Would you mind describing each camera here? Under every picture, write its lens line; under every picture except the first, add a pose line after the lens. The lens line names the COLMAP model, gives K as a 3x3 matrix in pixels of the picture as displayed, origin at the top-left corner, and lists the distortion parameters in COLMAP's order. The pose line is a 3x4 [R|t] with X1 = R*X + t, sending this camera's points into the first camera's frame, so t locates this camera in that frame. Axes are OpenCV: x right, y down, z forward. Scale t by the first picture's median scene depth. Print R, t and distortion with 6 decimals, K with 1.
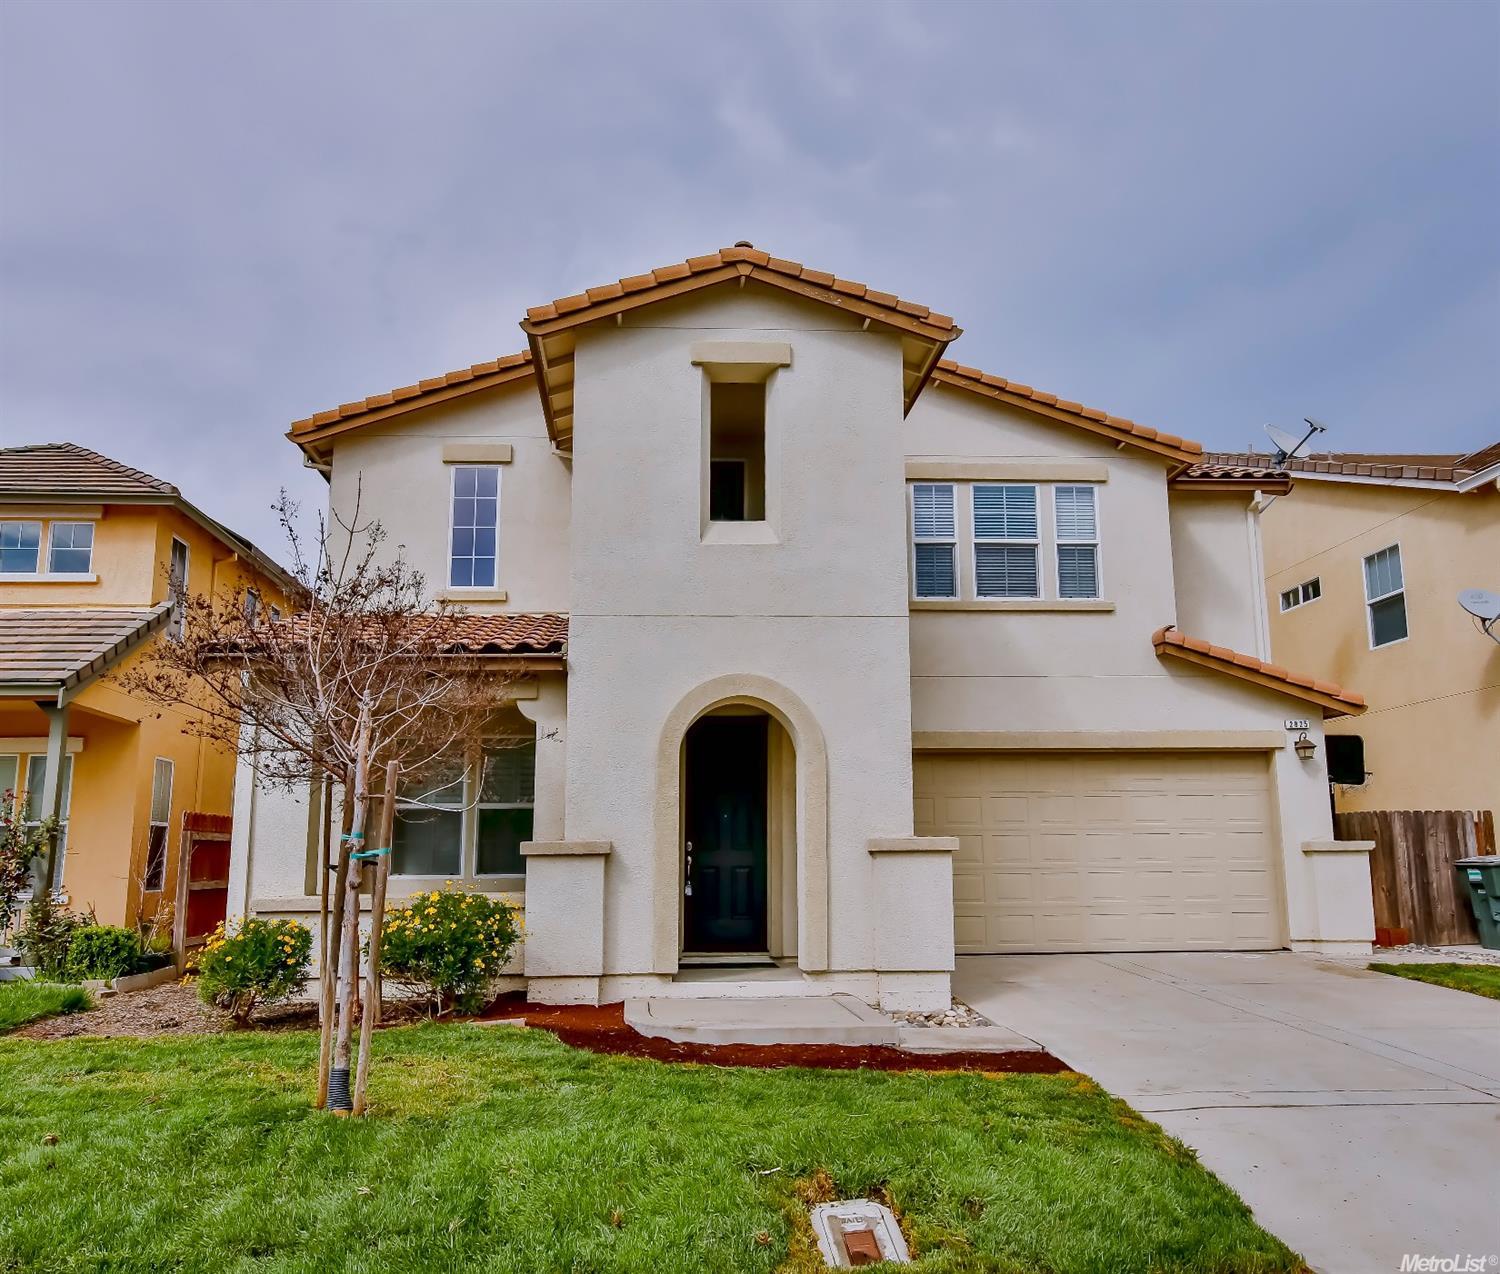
lens RADIAL K [[1246.3, 0, 750.0], [0, 1246.3, 637.0], [0, 0, 1]] dist [0.012344, 0.011587]
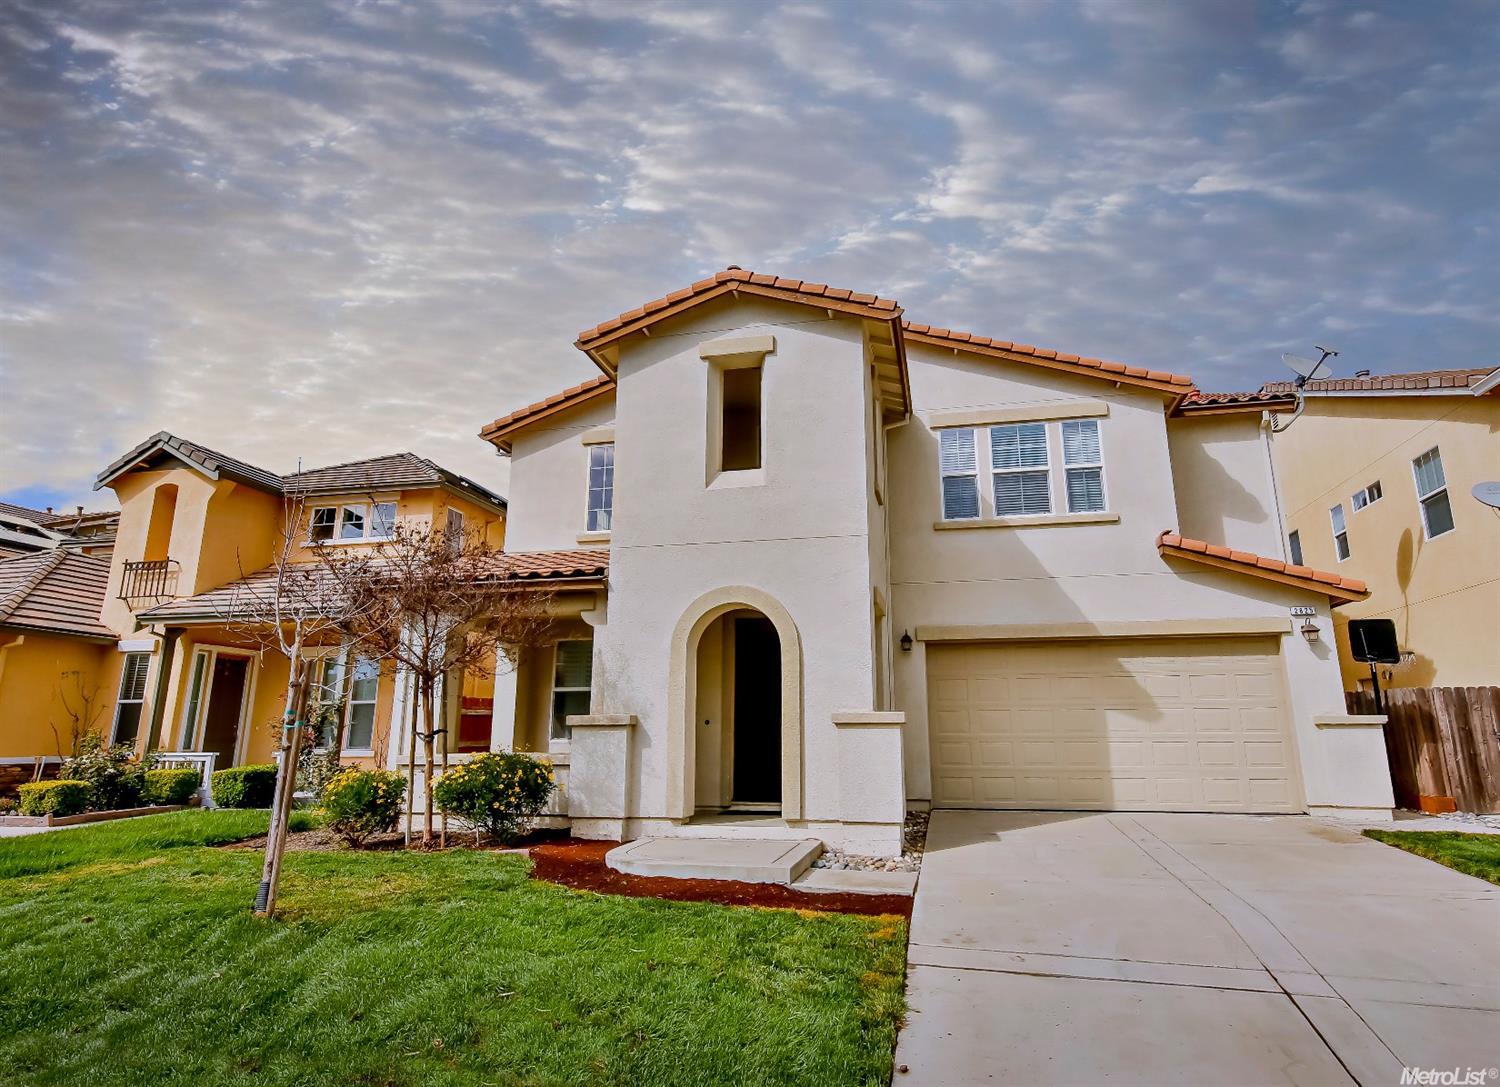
lens RADIAL K [[909.0, 0, 749.6], [0, 909.0, 489.7], [0, 0, 1]] dist [0.010493, -0.001482]
pose [[0.957825, -0.068648, -0.279030, 0.218529], [0.046350, 0.995238, -0.085747, 0.009031], [0.283588, 0.069198, 0.956446, 0.061760]]
